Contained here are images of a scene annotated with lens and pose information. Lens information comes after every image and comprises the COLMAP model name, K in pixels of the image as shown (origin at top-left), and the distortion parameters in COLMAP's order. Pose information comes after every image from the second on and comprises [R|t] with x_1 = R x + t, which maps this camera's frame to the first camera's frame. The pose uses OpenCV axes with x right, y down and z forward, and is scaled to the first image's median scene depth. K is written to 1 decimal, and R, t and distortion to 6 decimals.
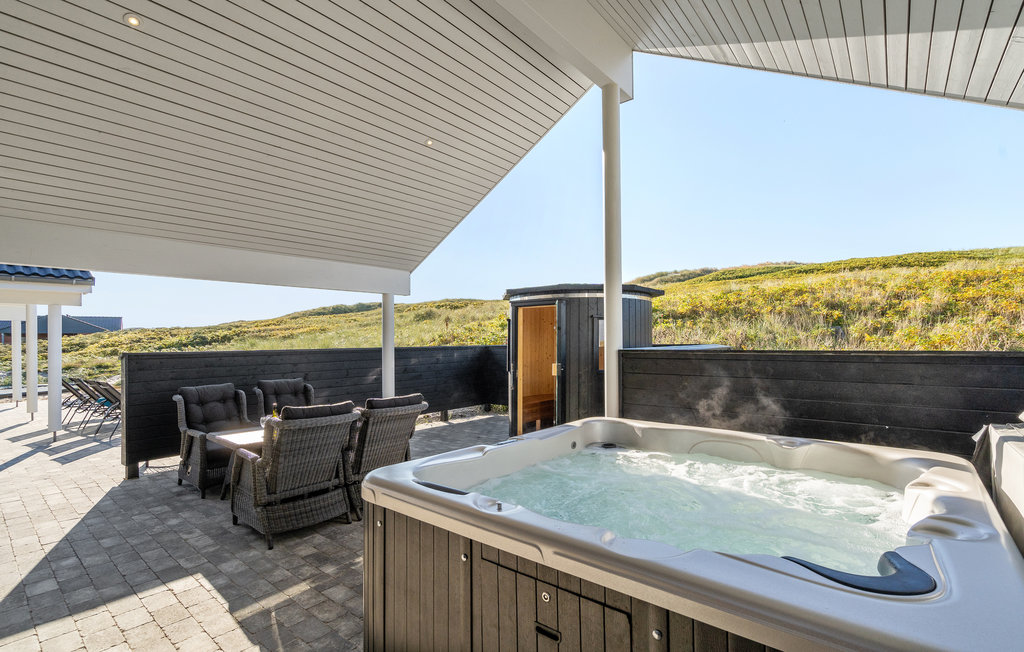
lens RADIAL K [[465.4, 0, 512.7], [0, 465.4, 330.4], [0, 0, 1]] dist [-0.002564, -0.000804]
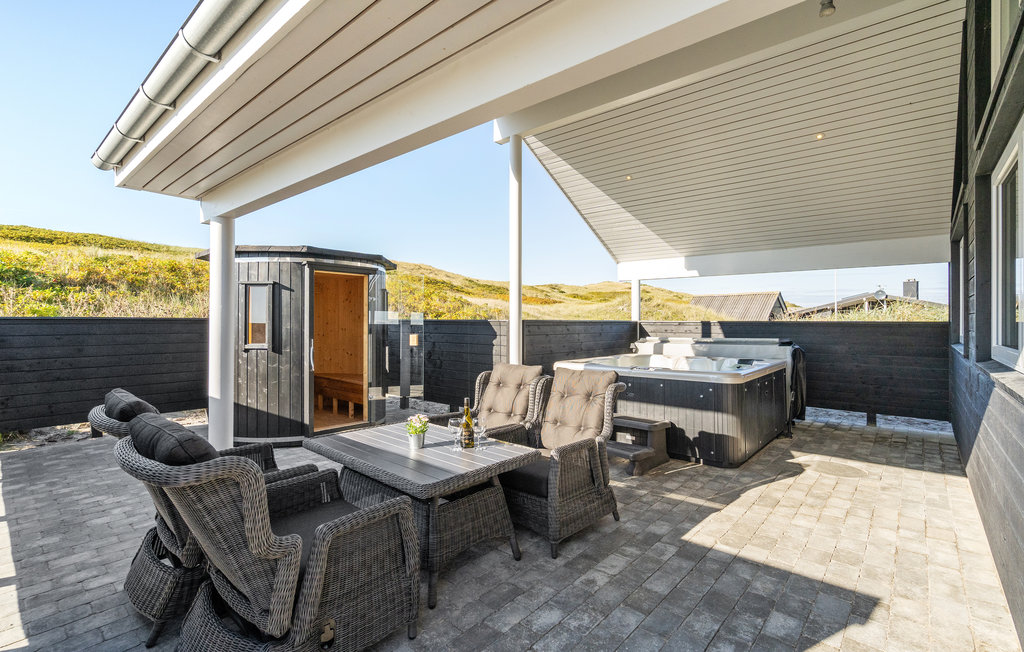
lens RADIAL K [[465.4, 0, 518.1], [0, 465.4, 324.4], [0, 0, 1]] dist [-0.002564, -0.000804]
pose [[0.019931, 0.008640, 0.999764, -1.626191], [-0.023026, 0.999701, -0.008181, 0.087831], [-0.999536, -0.022858, 0.020124, 1.305893]]
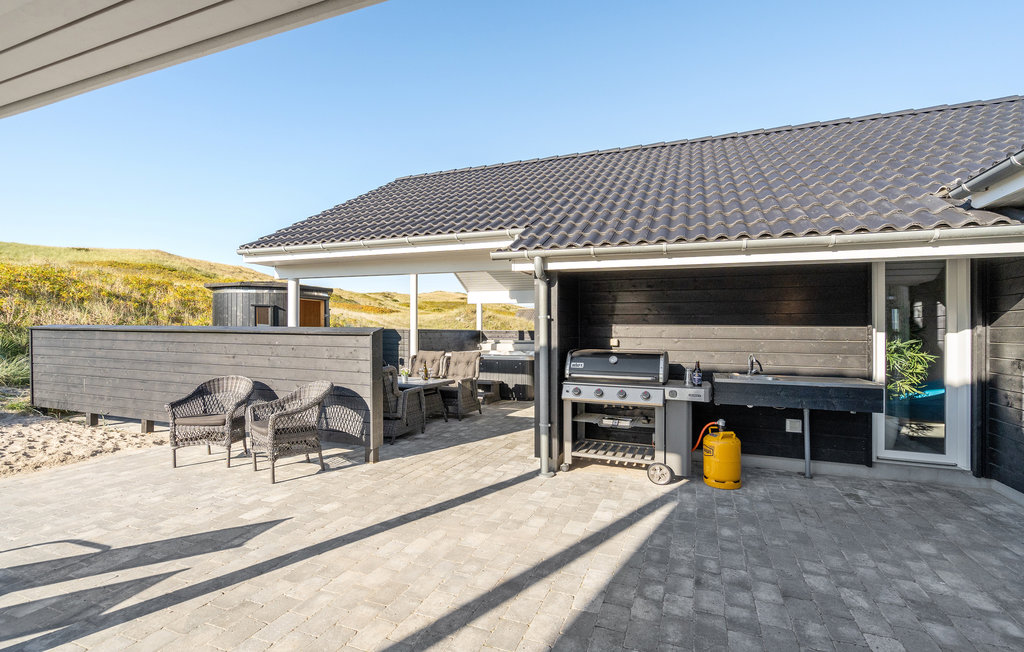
lens RADIAL K [[465.4, 0, 509.8], [0, 465.4, 331.0], [0, 0, 1]] dist [-0.002564, -0.000804]
pose [[-0.314587, 0.013117, 0.949138, -3.004431], [-0.020893, 0.999567, -0.020739, 0.121049], [-0.948999, -0.026354, -0.314176, 1.743822]]
